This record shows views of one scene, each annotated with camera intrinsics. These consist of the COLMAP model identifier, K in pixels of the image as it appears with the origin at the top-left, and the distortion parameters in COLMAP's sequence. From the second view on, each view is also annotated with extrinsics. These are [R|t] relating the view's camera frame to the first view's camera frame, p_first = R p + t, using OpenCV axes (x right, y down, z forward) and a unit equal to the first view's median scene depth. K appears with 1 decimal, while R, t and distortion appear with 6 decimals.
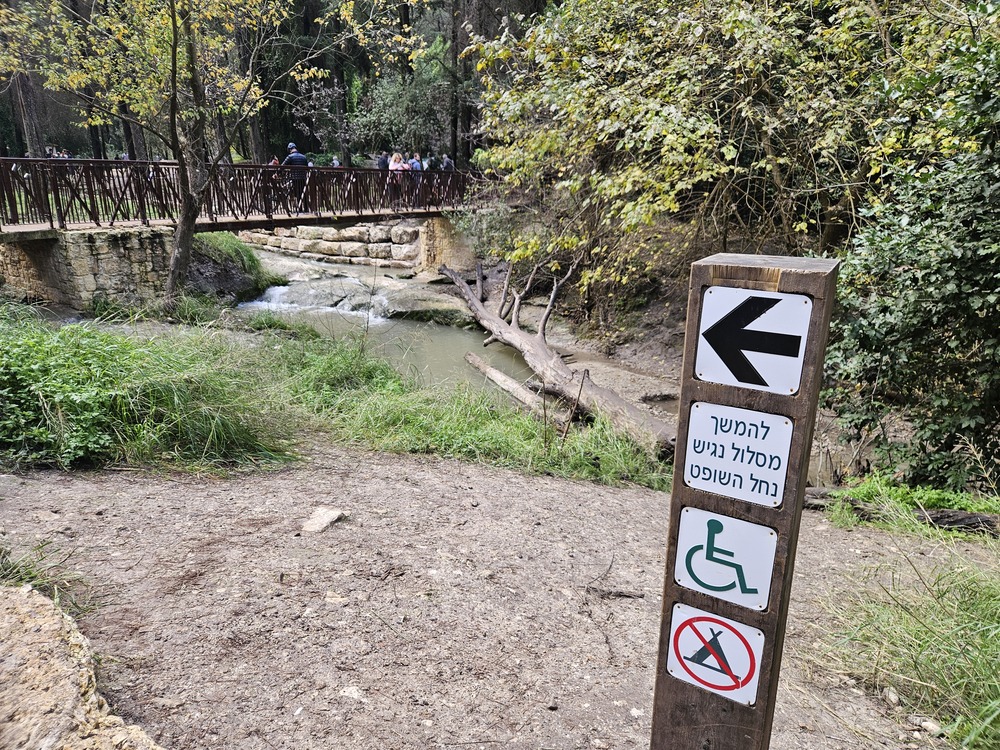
lens RADIAL K [[680.5, 0, 506.4], [0, 680.5, 377.8], [0, 0, 1]] dist [0.052081, -0.045973]
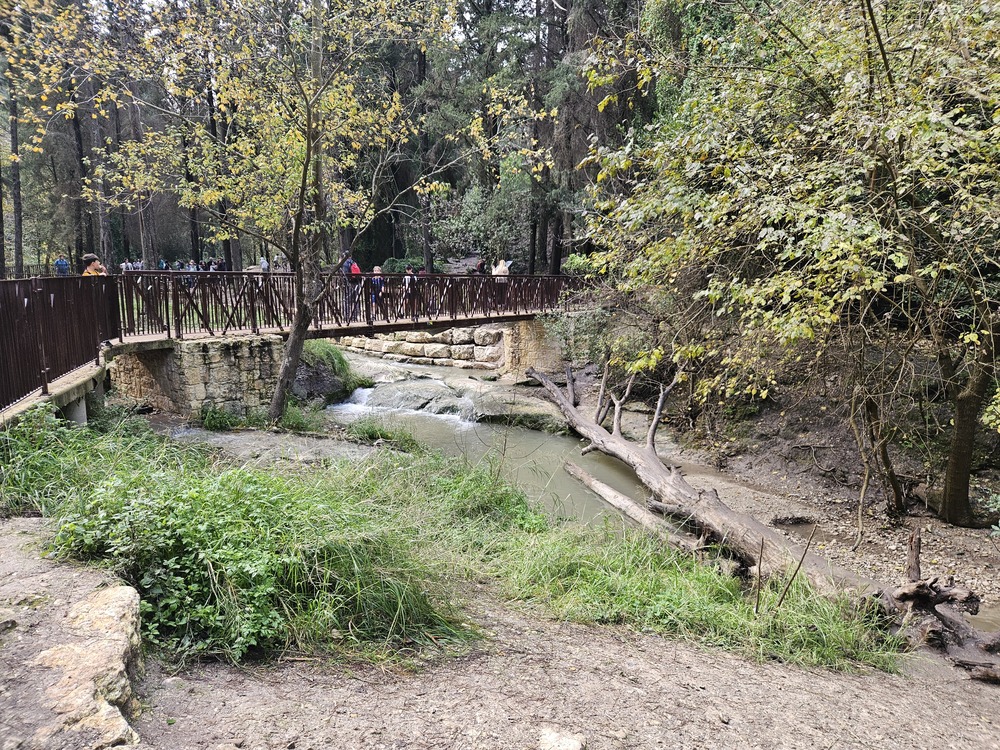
lens RADIAL K [[680.5, 0, 503.9], [0, 680.5, 375.9], [0, 0, 1]] dist [0.052081, -0.045973]
pose [[0.996188, 0.005060, -0.087082, -0.080258], [-0.017215, 0.990086, -0.139405, -0.029297], [0.085513, 0.140373, 0.986399, 0.057782]]
